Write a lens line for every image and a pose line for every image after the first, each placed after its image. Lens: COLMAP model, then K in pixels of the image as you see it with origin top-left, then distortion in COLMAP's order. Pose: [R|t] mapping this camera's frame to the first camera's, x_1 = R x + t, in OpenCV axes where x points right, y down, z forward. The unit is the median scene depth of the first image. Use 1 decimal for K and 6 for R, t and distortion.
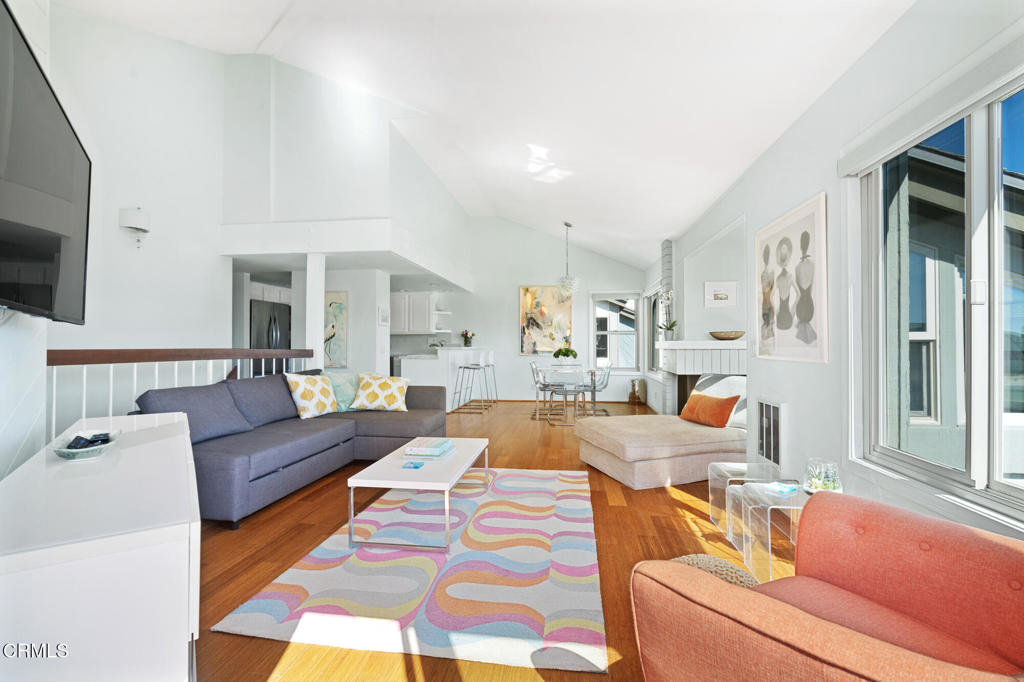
lens RADIAL K [[467.2, 0, 511.9], [0, 467.2, 340.3], [0, 0, 1]] dist [-0.002024, -0.000087]
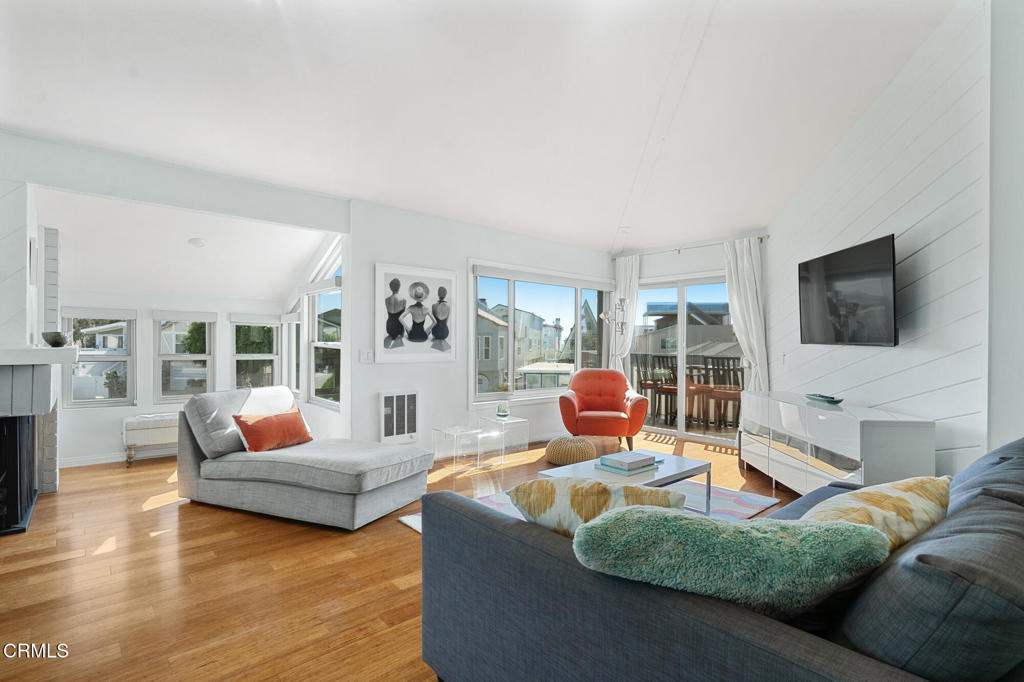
lens RADIAL K [[490.8, 0, 508.6], [0, 490.8, 340.5], [0, 0, 1]] dist [-0.002862, 0.000246]
pose [[-0.750188, -0.001163, 0.661223, -0.723097], [-0.011886, 0.999861, -0.011727, -0.013861], [-0.661118, -0.016657, -0.750097, 2.088647]]
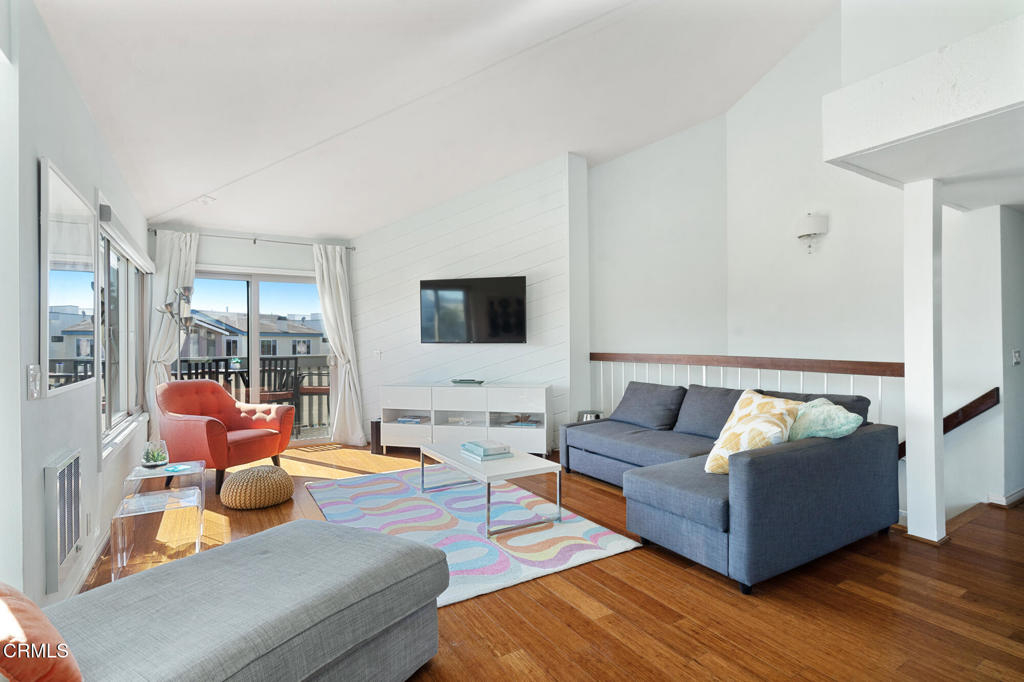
lens RADIAL K [[490.8, 0, 496.9], [0, 490.8, 336.2], [0, 0, 1]] dist [-0.002862, 0.000246]
pose [[-0.793501, 0.002834, -0.608563, 0.551277], [0.016321, 0.999729, -0.016626, -0.019792], [0.608350, -0.023125, -0.793332, 2.083701]]
